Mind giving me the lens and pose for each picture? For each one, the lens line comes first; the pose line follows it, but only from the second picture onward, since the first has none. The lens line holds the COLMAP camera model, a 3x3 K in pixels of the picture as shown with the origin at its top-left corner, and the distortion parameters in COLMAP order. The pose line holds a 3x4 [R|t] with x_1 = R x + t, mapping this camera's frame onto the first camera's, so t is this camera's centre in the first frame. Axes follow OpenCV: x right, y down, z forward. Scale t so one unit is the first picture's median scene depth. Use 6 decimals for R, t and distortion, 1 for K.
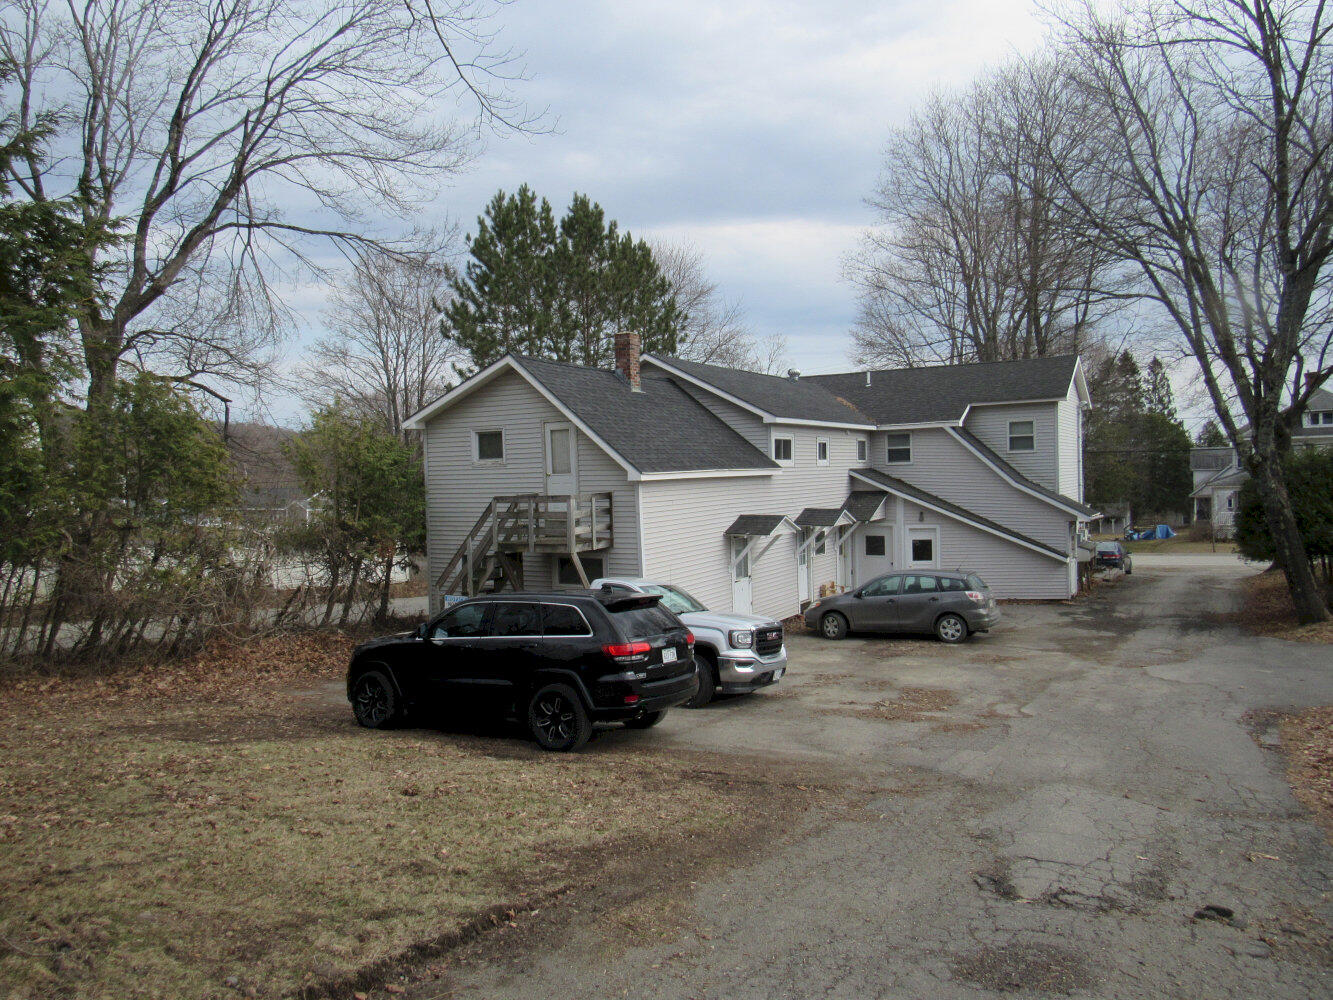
lens RADIAL K [[992.0, 0, 666.5], [0, 992.0, 500.0], [0, 0, 1]] dist [-0.004849, -0.001632]
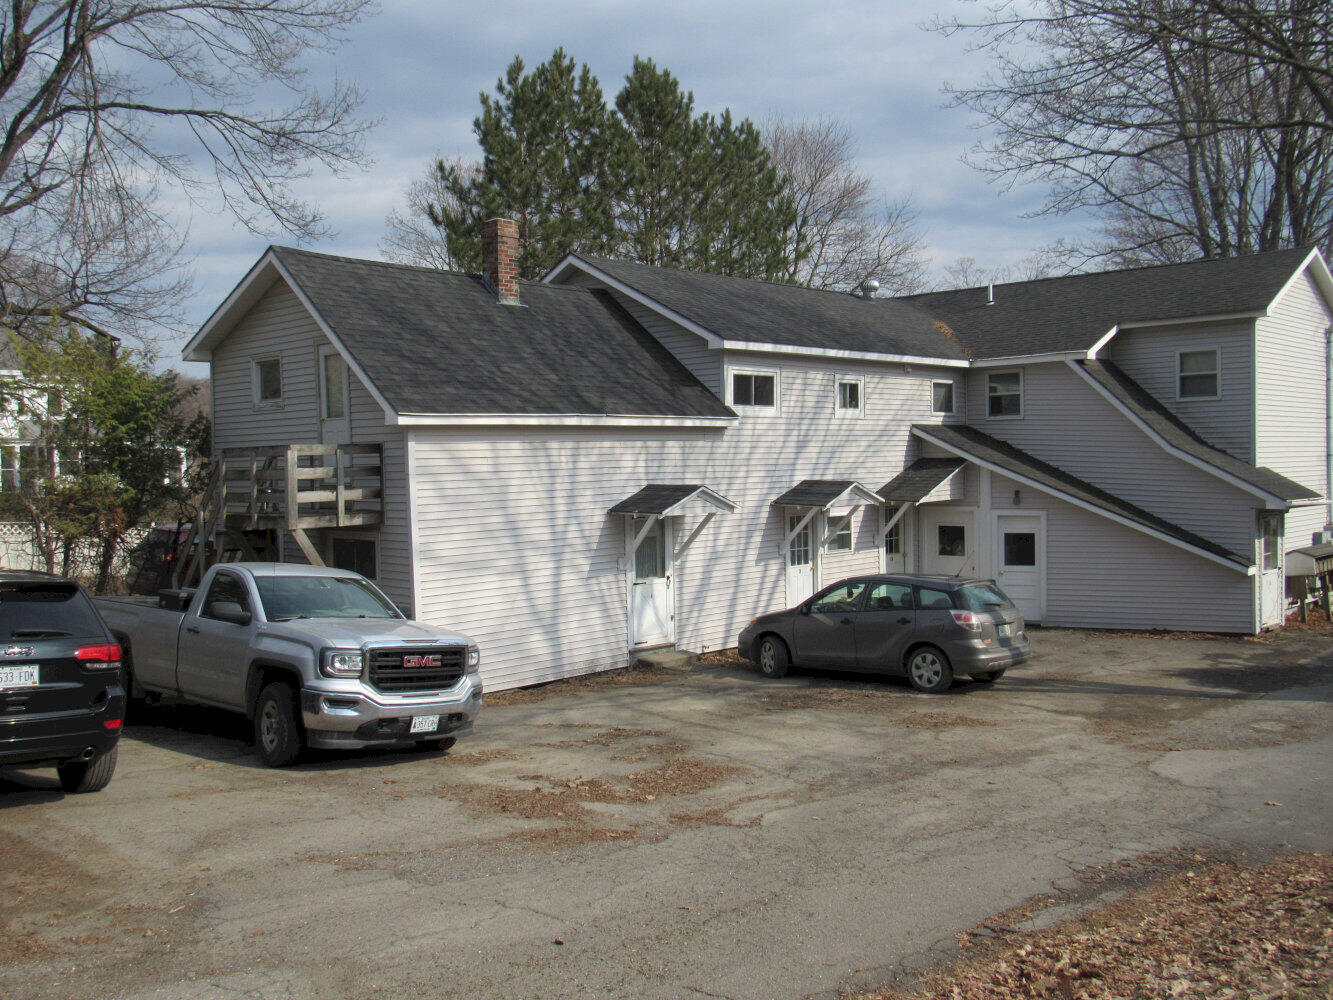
lens RADIAL K [[1262.0, 0, 645.6], [0, 1262.0, 503.0], [0, 0, 1]] dist [-0.023731, -0.002316]
pose [[0.967139, 0.017895, -0.253618, 0.264833], [-0.015084, 0.999801, 0.013022, 0.014865], [0.253801, -0.008769, 0.967217, 0.160275]]
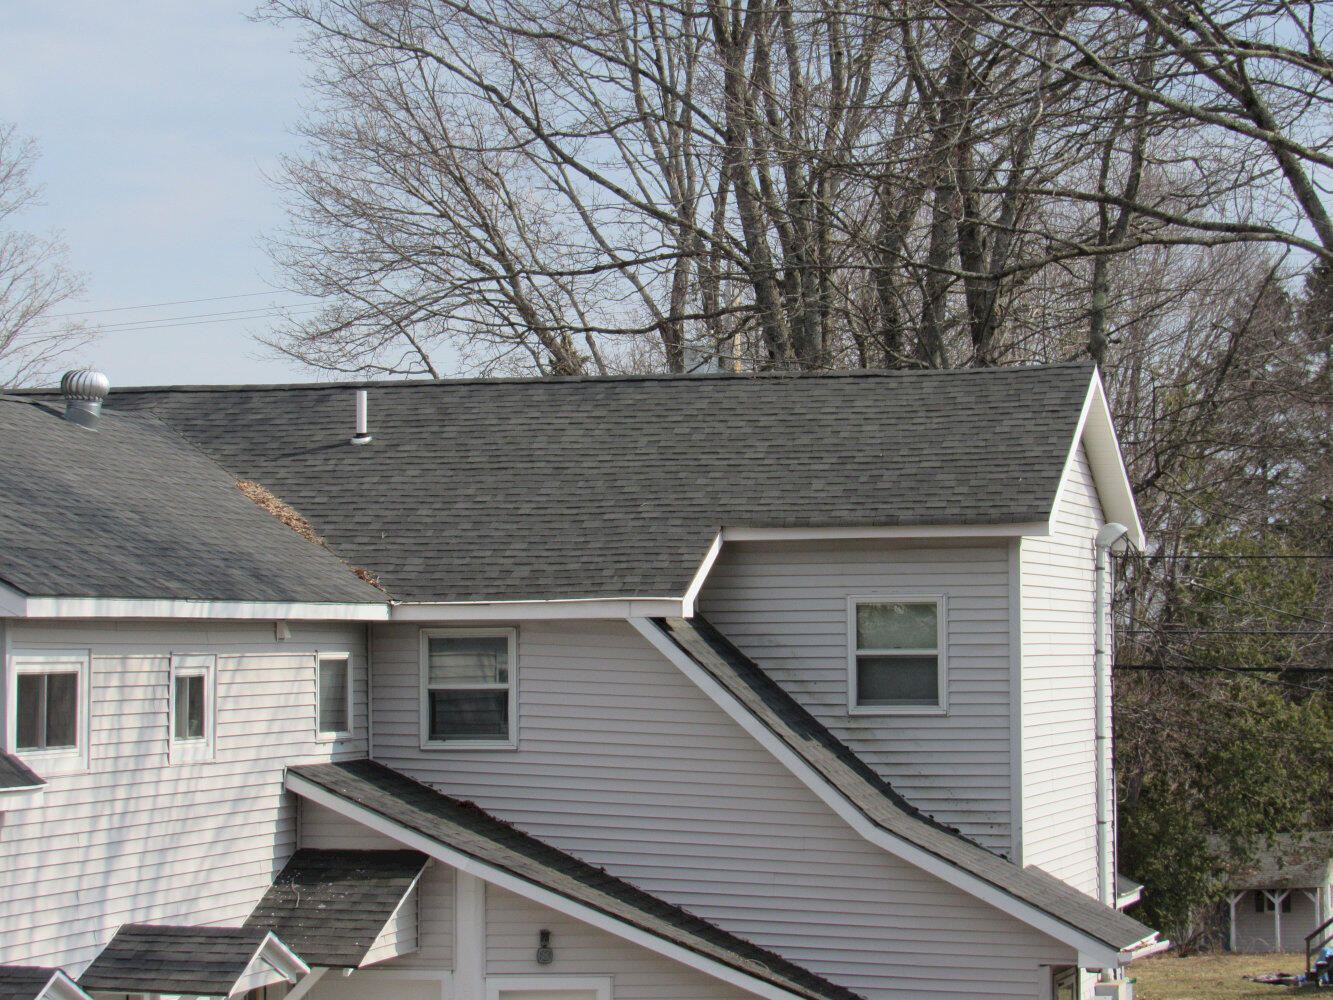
lens RADIAL K [[4267.2, 0, 663.0], [0, 4267.2, 540.2], [0, 0, 1]] dist [0.053960, 1.658537]
pose [[0.962595, 0.025455, 0.269744, -0.036064], [-0.010501, 0.998334, -0.056739, -0.033356], [-0.270739, 0.051784, 0.961259, -0.165104]]
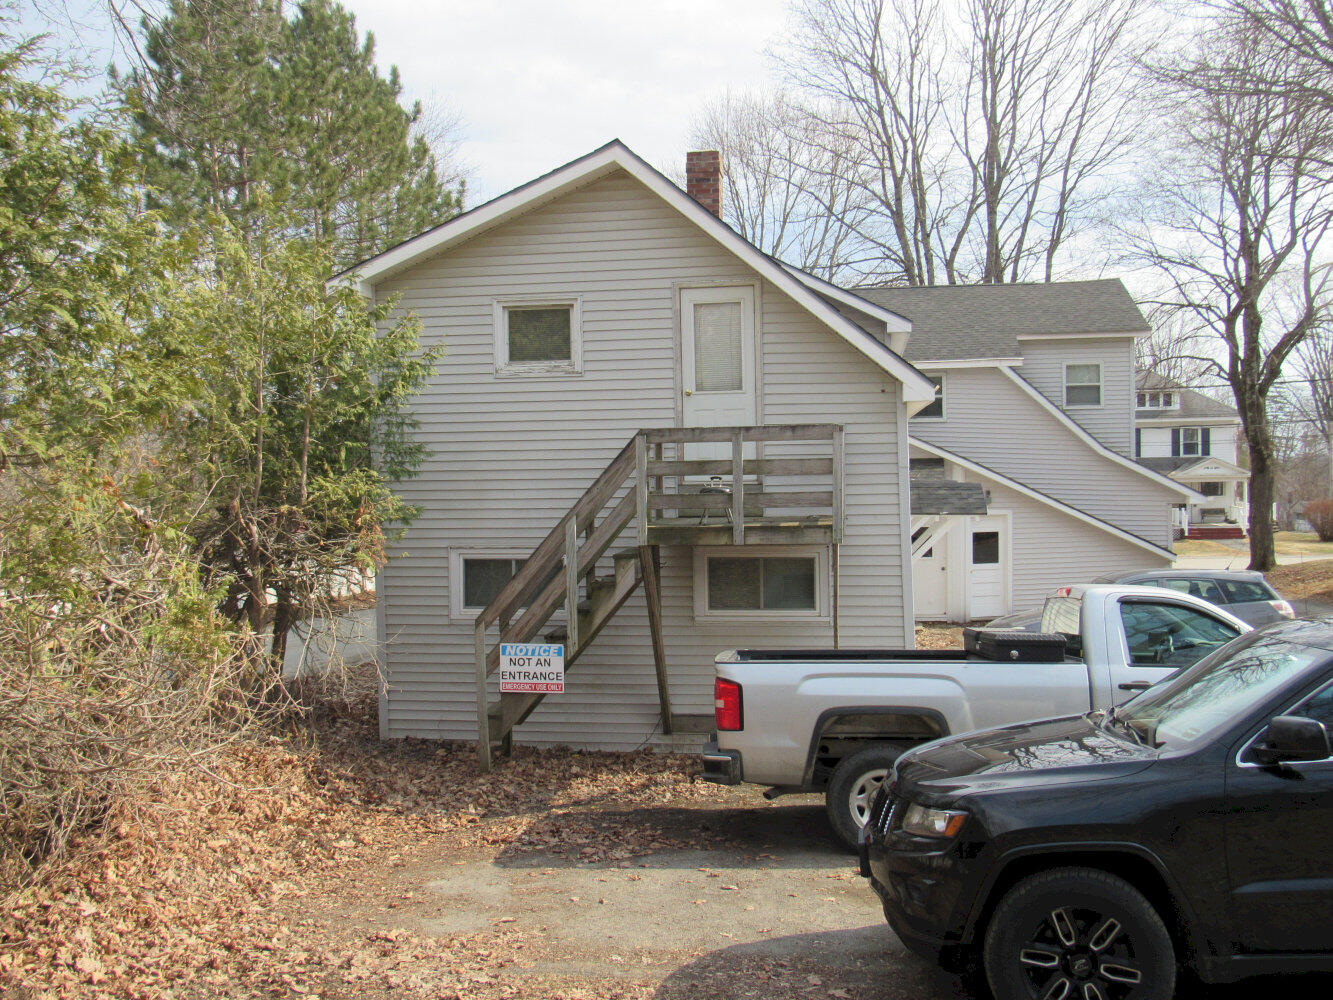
lens RADIAL K [[1262.0, 0, 645.6], [0, 1262.0, 503.0], [0, 0, 1]] dist [-0.023731, -0.002316]
pose [[0.935513, 0.000265, 0.353292, -0.293564], [0.001184, 0.999992, -0.003884, 0.026297], [-0.353290, 0.004052, 0.935505, 0.333110]]
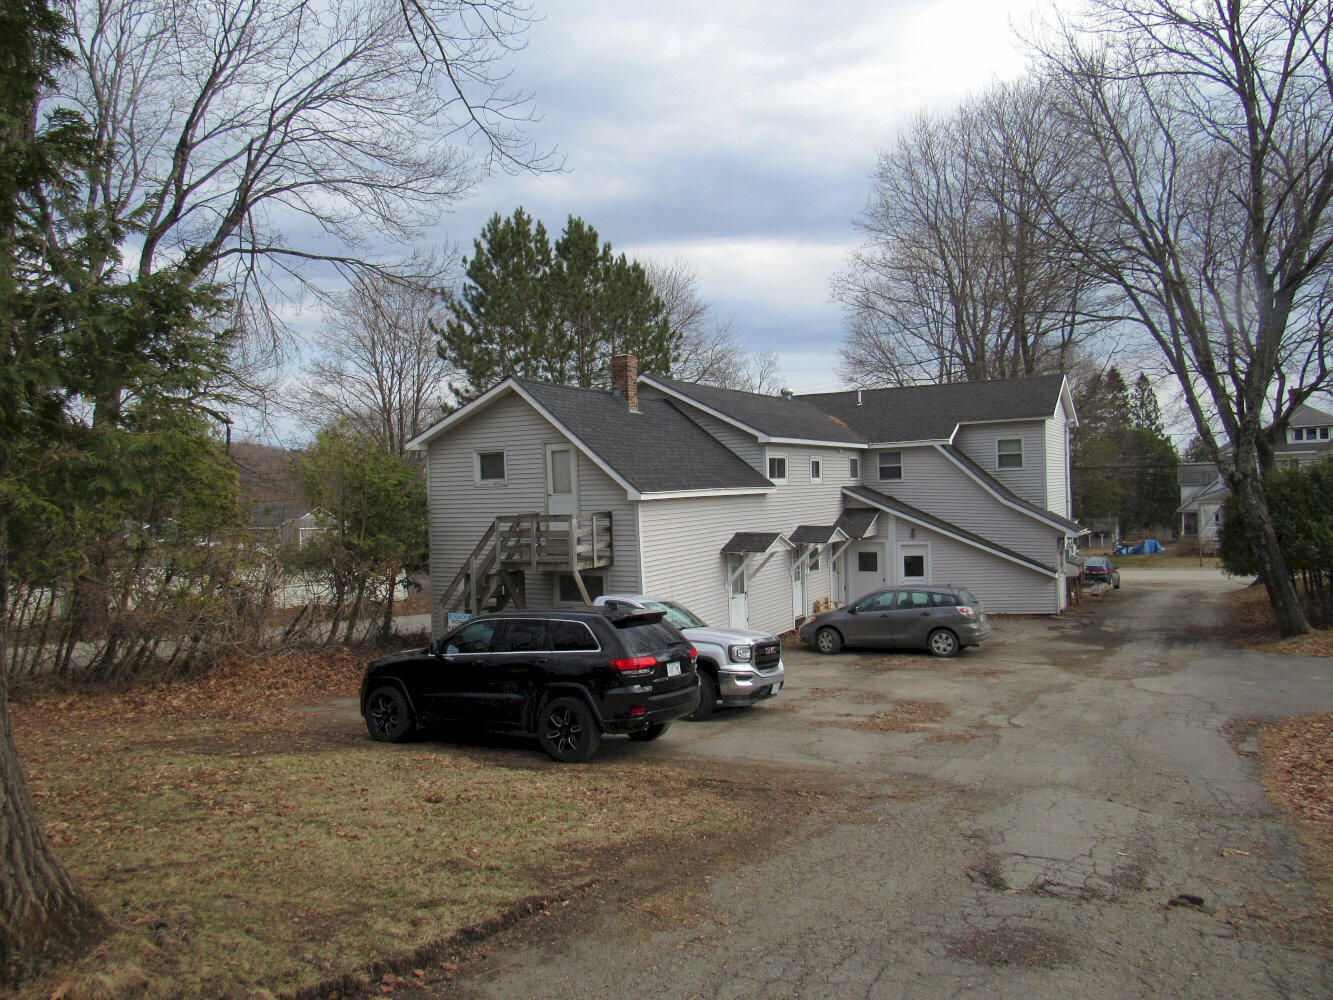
lens RADIAL K [[992.0, 0, 666.5], [0, 992.0, 500.0], [0, 0, 1]] dist [-0.004849, -0.001632]
pose [[0.999950, -0.004449, 0.009009, -0.005913], [0.004599, 0.999850, -0.016688, -0.001796], [-0.008933, 0.016729, 0.999820, -0.020081]]
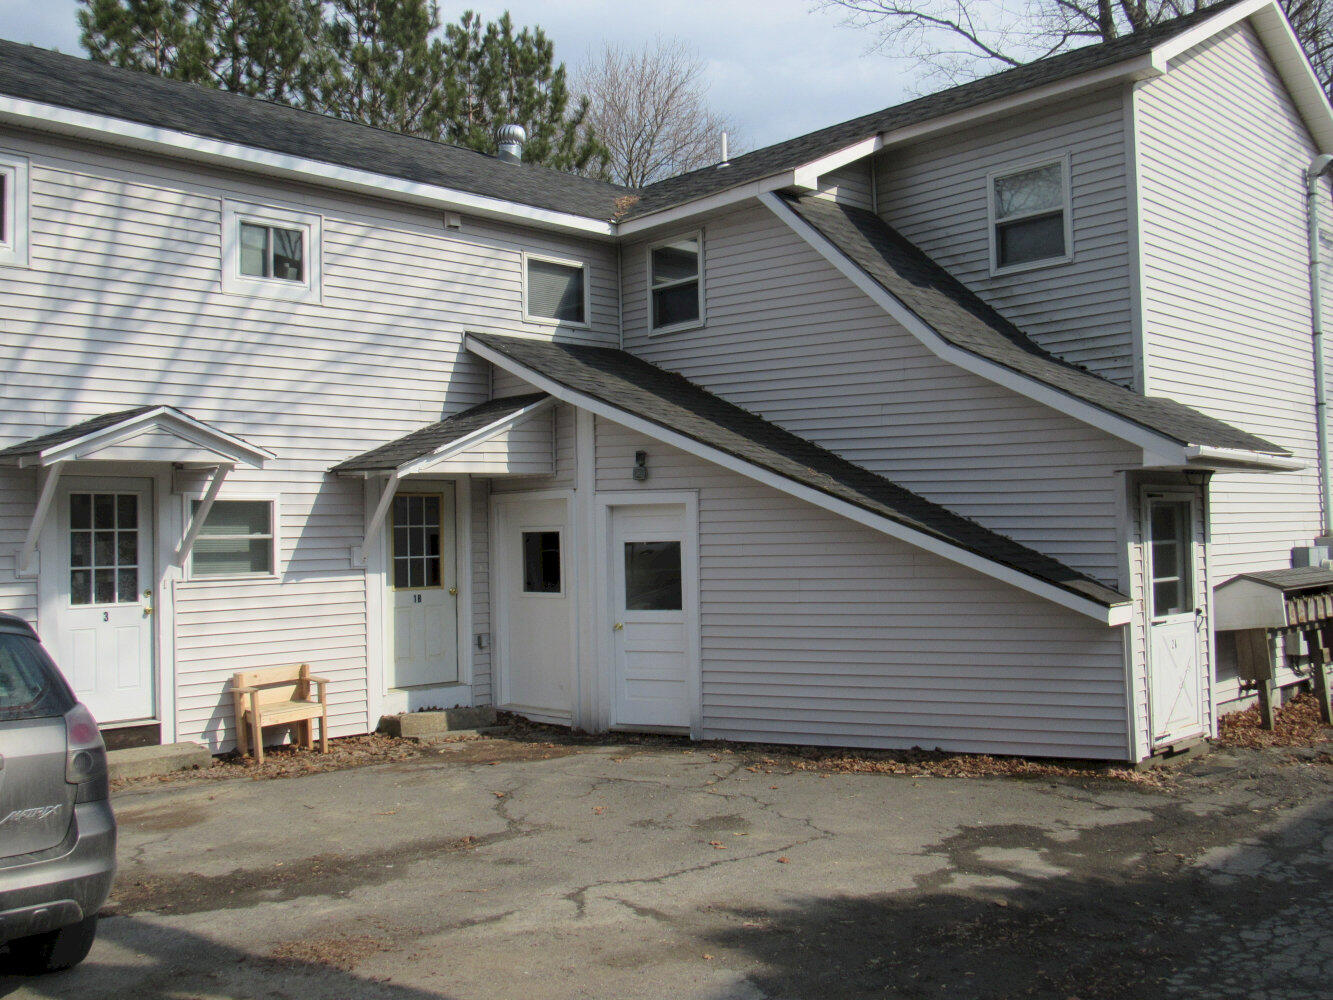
lens RADIAL K [[1236.5, 0, 666.5], [0, 1236.5, 500.0], [0, 0, 1]] dist [-0.021696, -0.004872]
pose [[0.960011, -0.003511, -0.279940, 0.427457], [-0.011698, 0.998545, -0.052643, 0.054266], [0.279718, 0.053813, 0.958573, 0.725274]]
